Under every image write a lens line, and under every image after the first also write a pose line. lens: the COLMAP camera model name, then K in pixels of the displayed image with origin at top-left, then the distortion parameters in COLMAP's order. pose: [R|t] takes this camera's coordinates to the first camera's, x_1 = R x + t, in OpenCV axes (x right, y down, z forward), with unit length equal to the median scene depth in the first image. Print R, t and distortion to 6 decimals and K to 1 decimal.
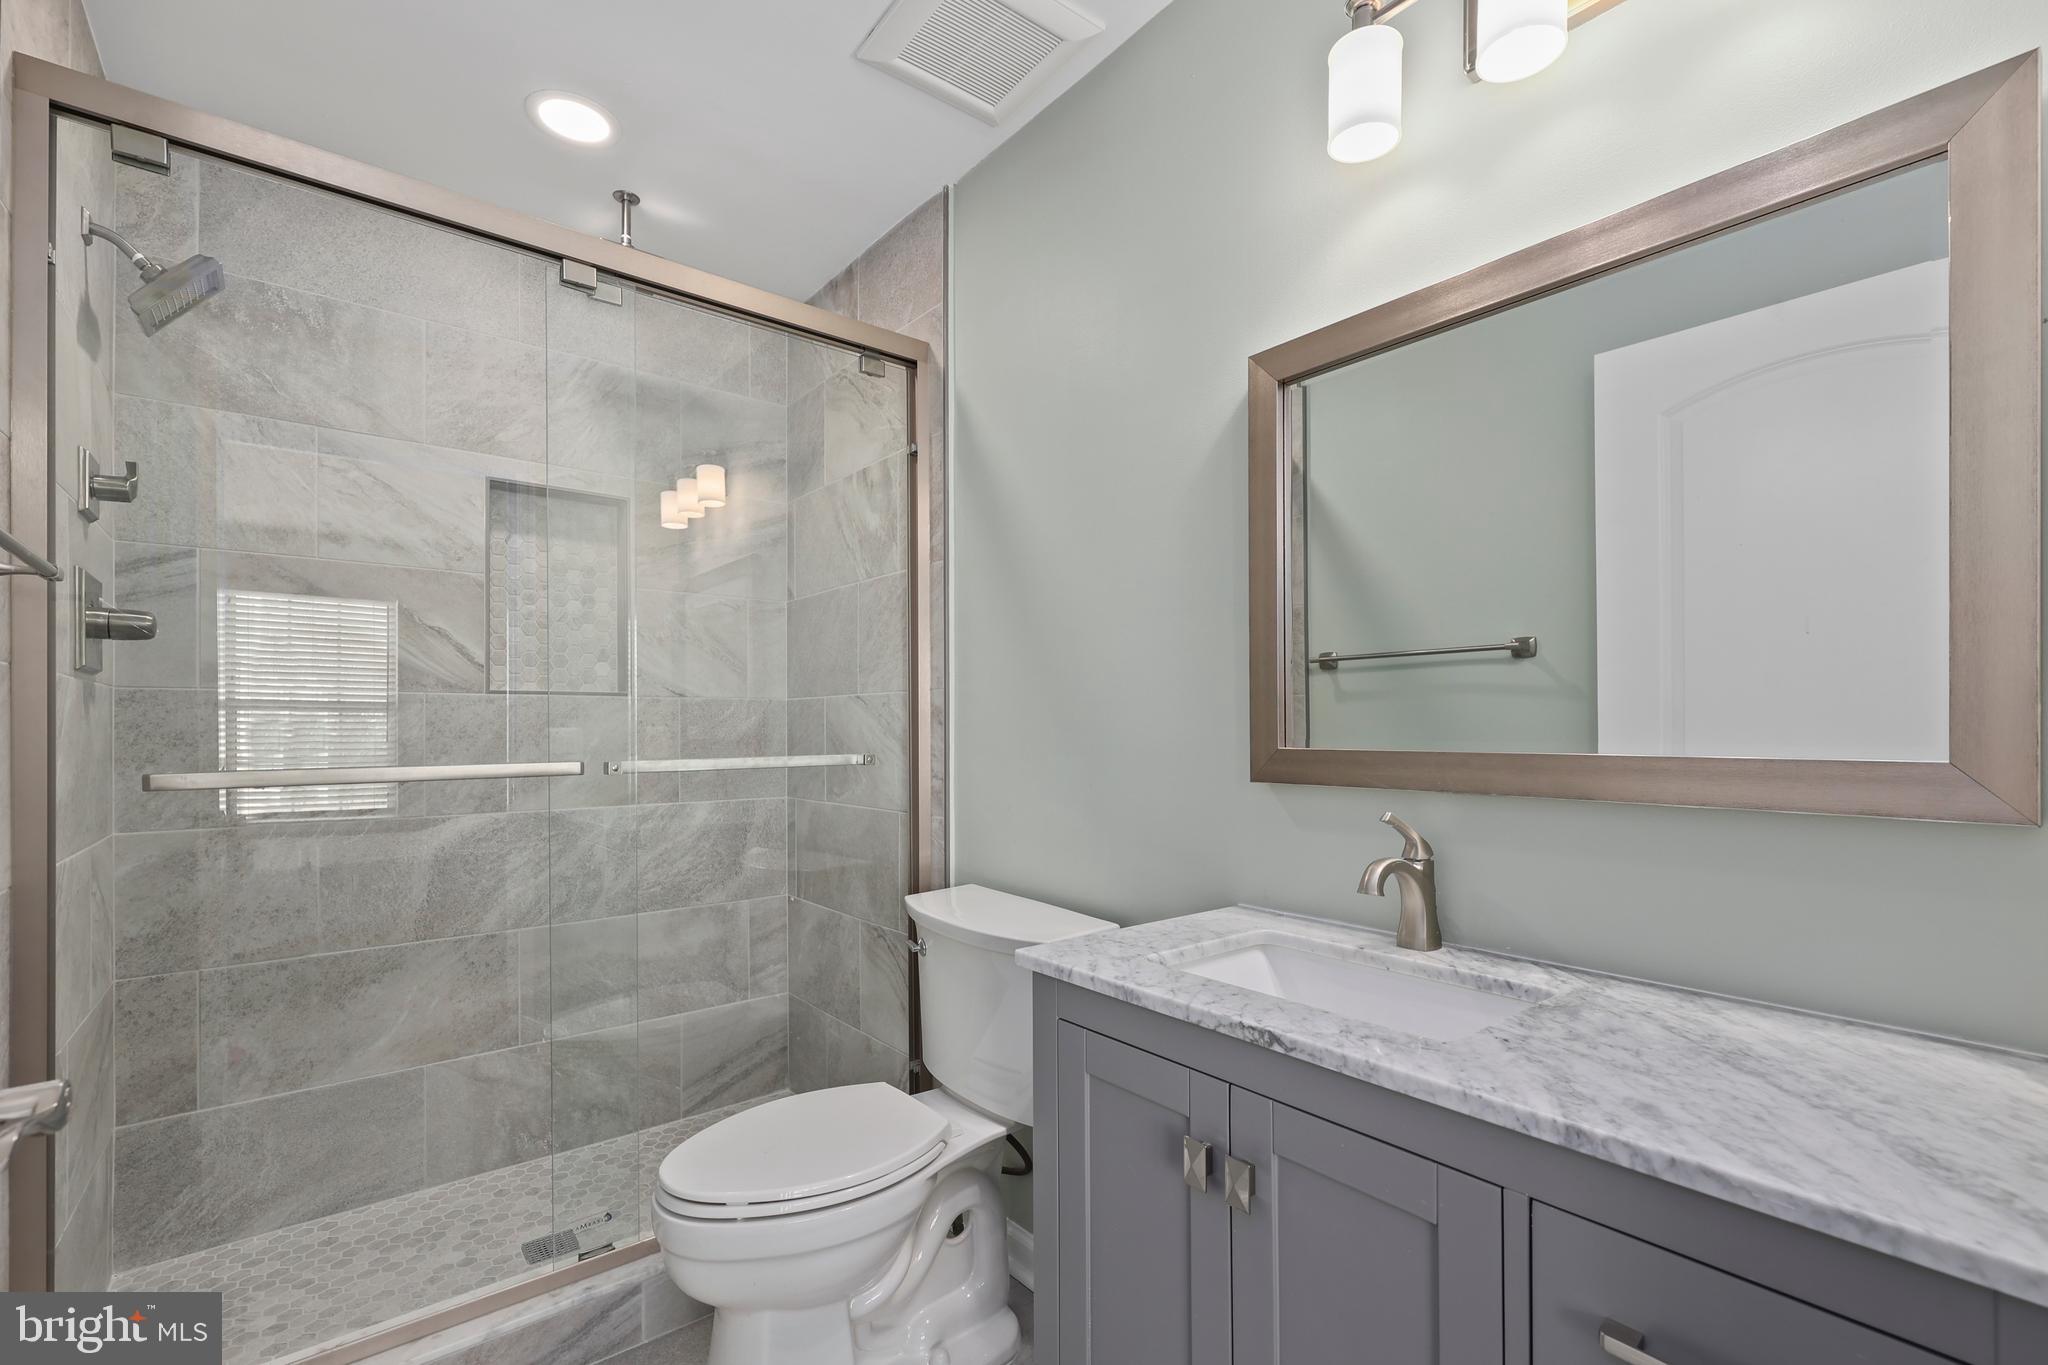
lens RADIAL K [[899.4, 0, 1031.0], [0, 899.4, 732.9], [0, 0, 1]] dist [0.000353, -0.000241]
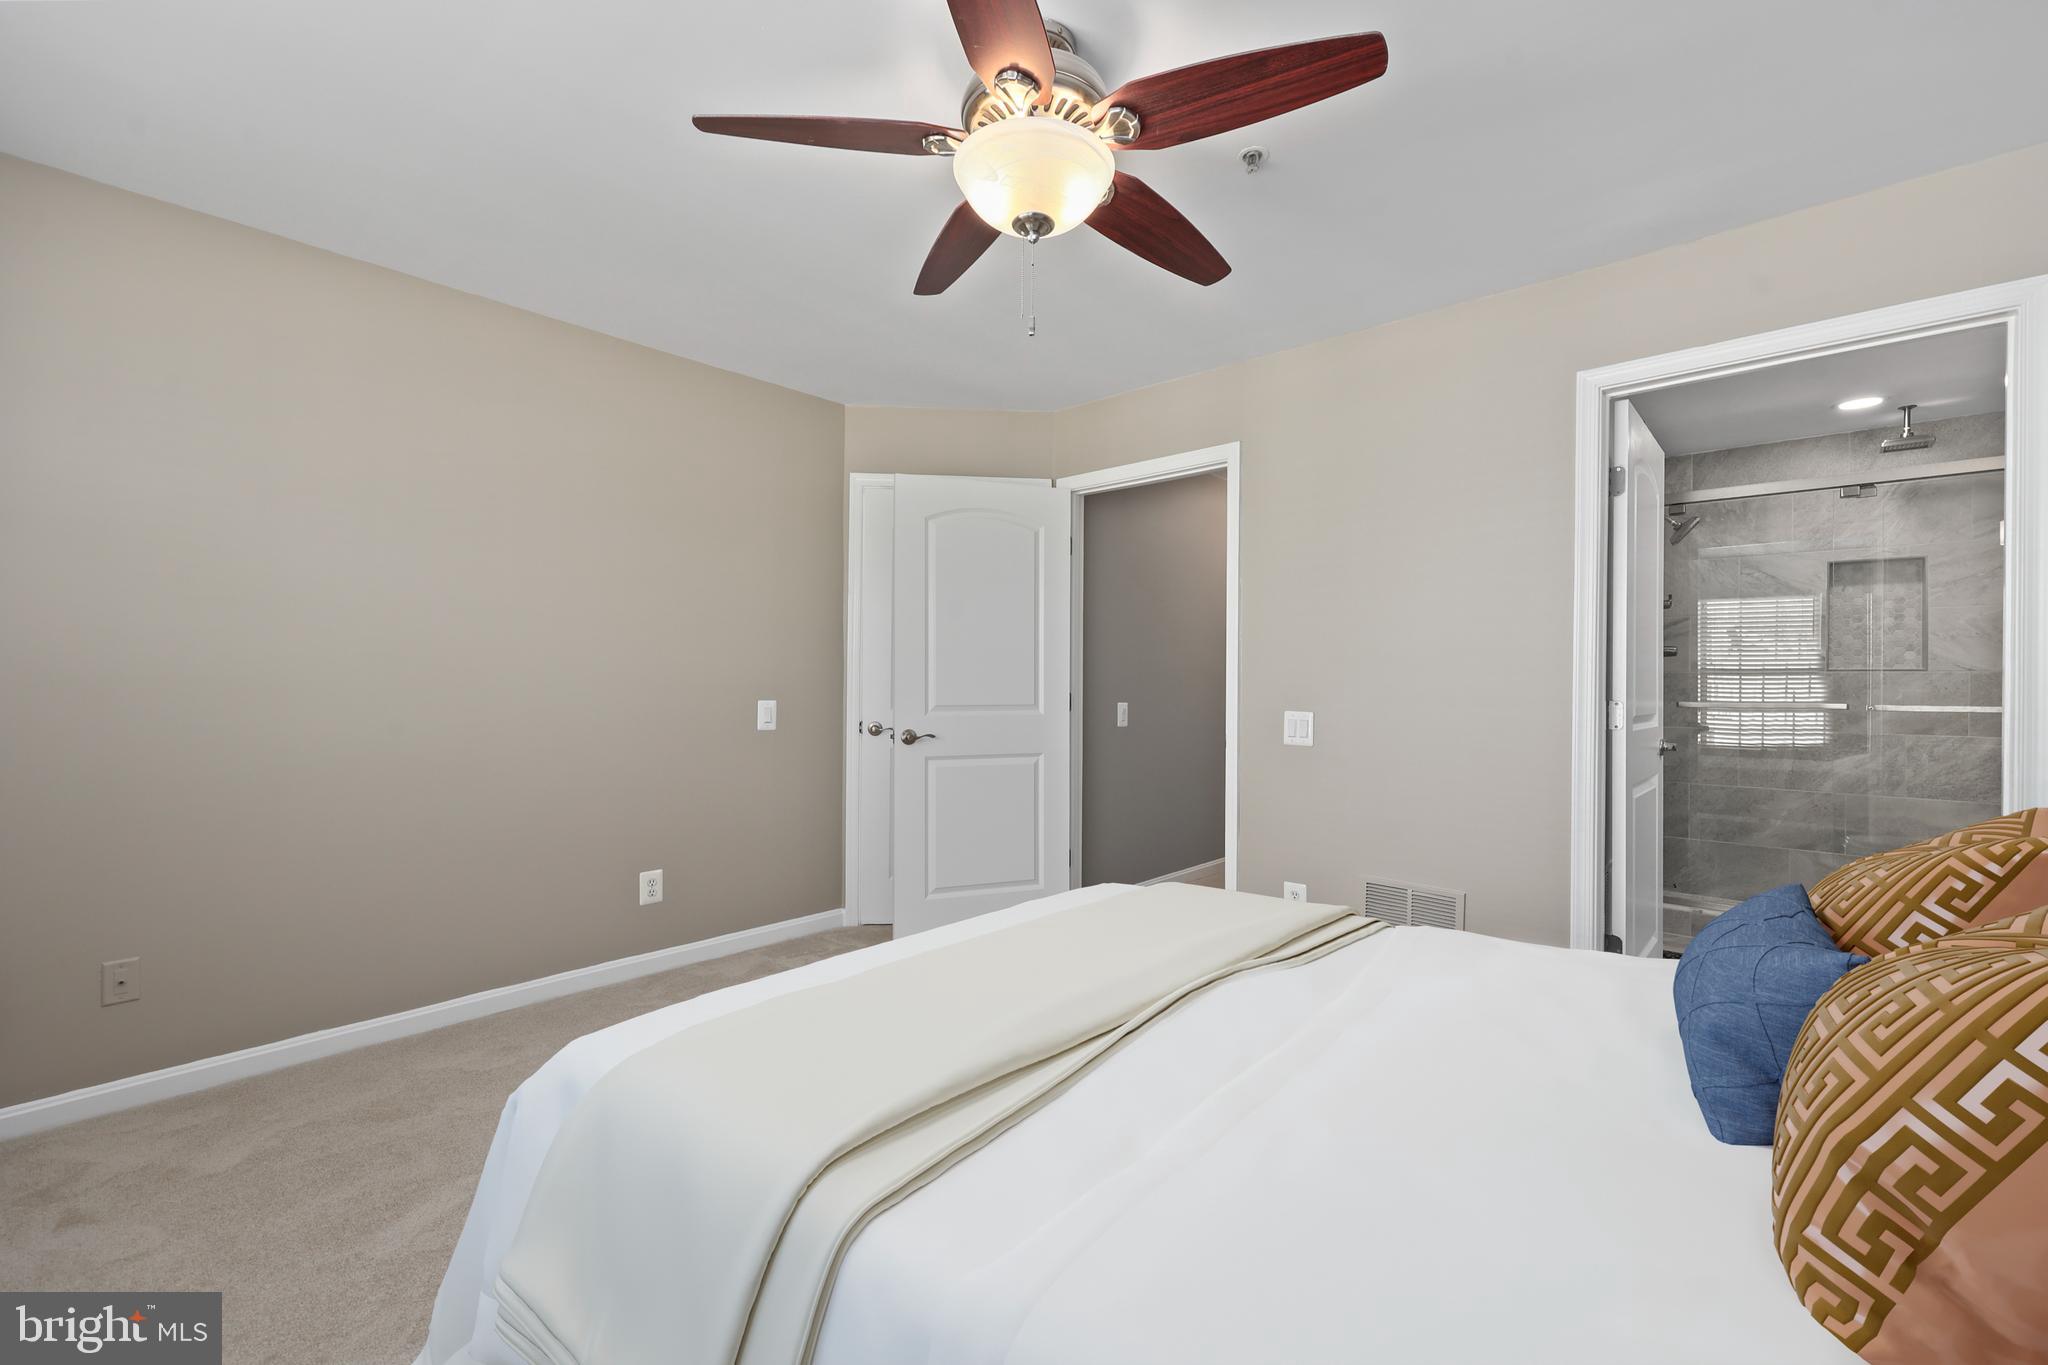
lens RADIAL K [[848.7, 0, 1015.9], [0, 848.7, 679.5], [0, 0, 1]] dist [0.000297, 0.000071]
pose [[0.161604, -0.001062, -0.986855, 0.895664], [-0.010158, 0.999945, -0.002740, -0.003122], [0.986803, 0.010467, 0.161584, -1.001804]]
